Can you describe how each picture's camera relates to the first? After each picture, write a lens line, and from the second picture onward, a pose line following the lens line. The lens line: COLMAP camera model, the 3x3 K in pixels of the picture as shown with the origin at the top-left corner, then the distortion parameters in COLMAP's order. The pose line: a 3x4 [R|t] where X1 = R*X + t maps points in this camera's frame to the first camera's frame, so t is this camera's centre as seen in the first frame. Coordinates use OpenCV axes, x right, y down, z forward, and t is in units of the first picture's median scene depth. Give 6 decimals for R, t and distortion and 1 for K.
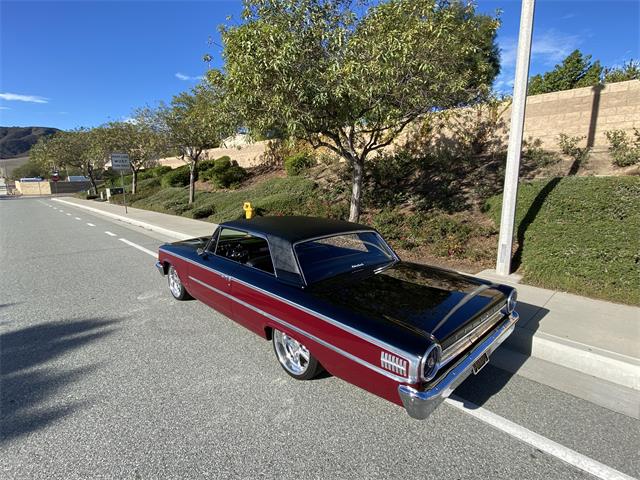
lens RADIAL K [[324.7, 0, 318.0], [0, 324.7, 230.4], [0, 0, 1]] dist [0.035044, -0.037169]
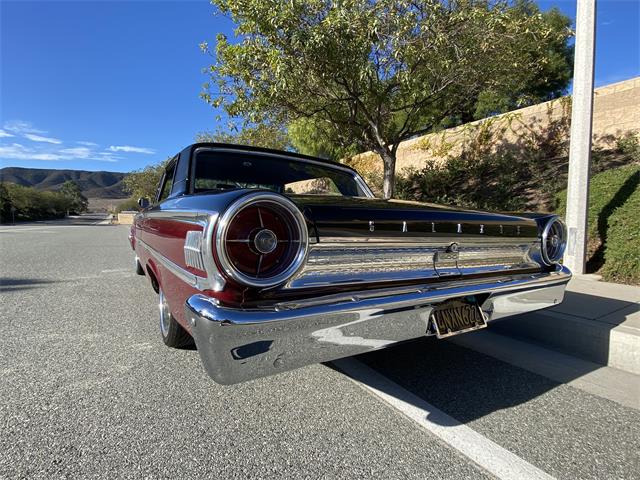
lens RADIAL K [[323.8, 0, 319.0], [0, 323.8, 235.0], [0, 0, 1]] dist [0.010708, -0.018710]
pose [[0.979170, 0.032580, -0.200412, 0.075411], [-0.055489, 0.992406, -0.109777, 0.067119], [0.195314, 0.118611, 0.973542, 0.097420]]
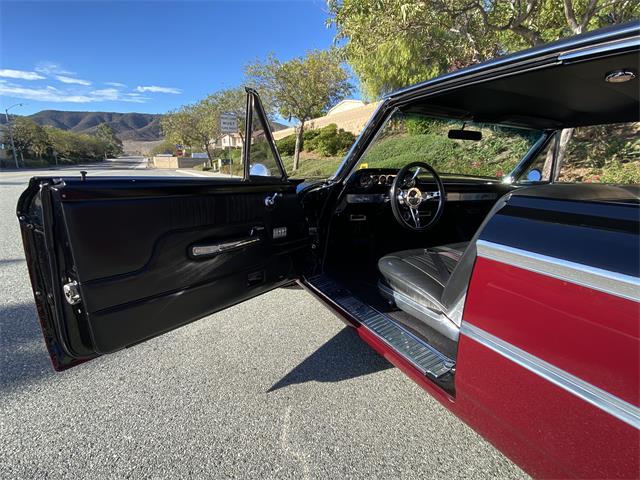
lens RADIAL K [[323.8, 0, 319.0], [0, 323.8, 235.0], [0, 0, 1]] dist [0.010708, -0.018710]
pose [[0.957608, 0.082652, -0.275963, -0.084284], [-0.065594, 0.995353, 0.070498, 0.035081], [0.280508, -0.049408, 0.958579, 0.203030]]
